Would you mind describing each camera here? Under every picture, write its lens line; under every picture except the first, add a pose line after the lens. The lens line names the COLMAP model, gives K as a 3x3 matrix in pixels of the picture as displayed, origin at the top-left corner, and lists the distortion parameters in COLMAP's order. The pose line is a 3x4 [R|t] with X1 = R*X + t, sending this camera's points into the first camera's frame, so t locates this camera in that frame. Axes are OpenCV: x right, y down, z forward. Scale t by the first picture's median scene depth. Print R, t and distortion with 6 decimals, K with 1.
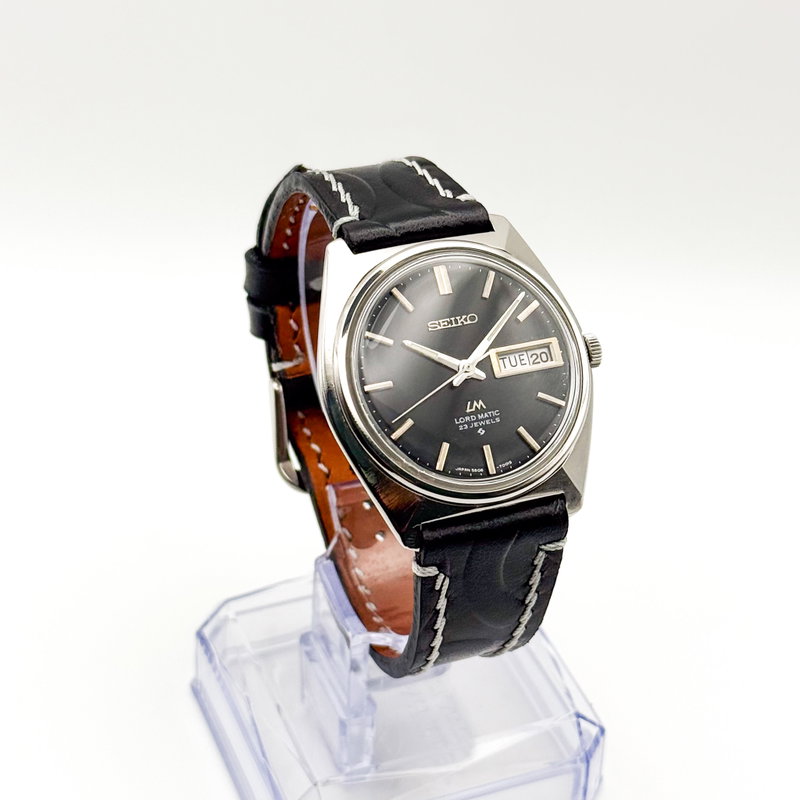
lens RADIAL K [[2129.0, 0, 400.0], [0, 2129.0, 400.0], [0, 0, 1]] dist [0.031962, 0.302822]
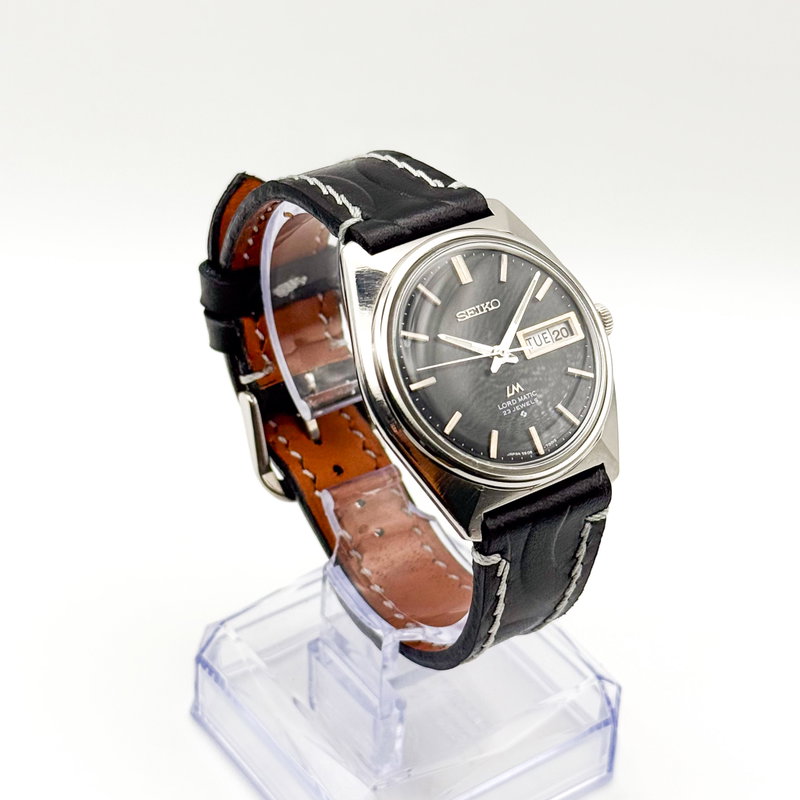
lens RADIAL K [[2129.0, 0, 400.0], [0, 2129.0, 400.0], [0, 0, 1]] dist [0.031962, 0.302822]
pose [[0.972078, -0.139262, 0.188866, -0.201019], [0.136657, 0.990256, 0.026809, -0.025875], [-0.190759, -0.000250, 0.981637, 0.022431]]
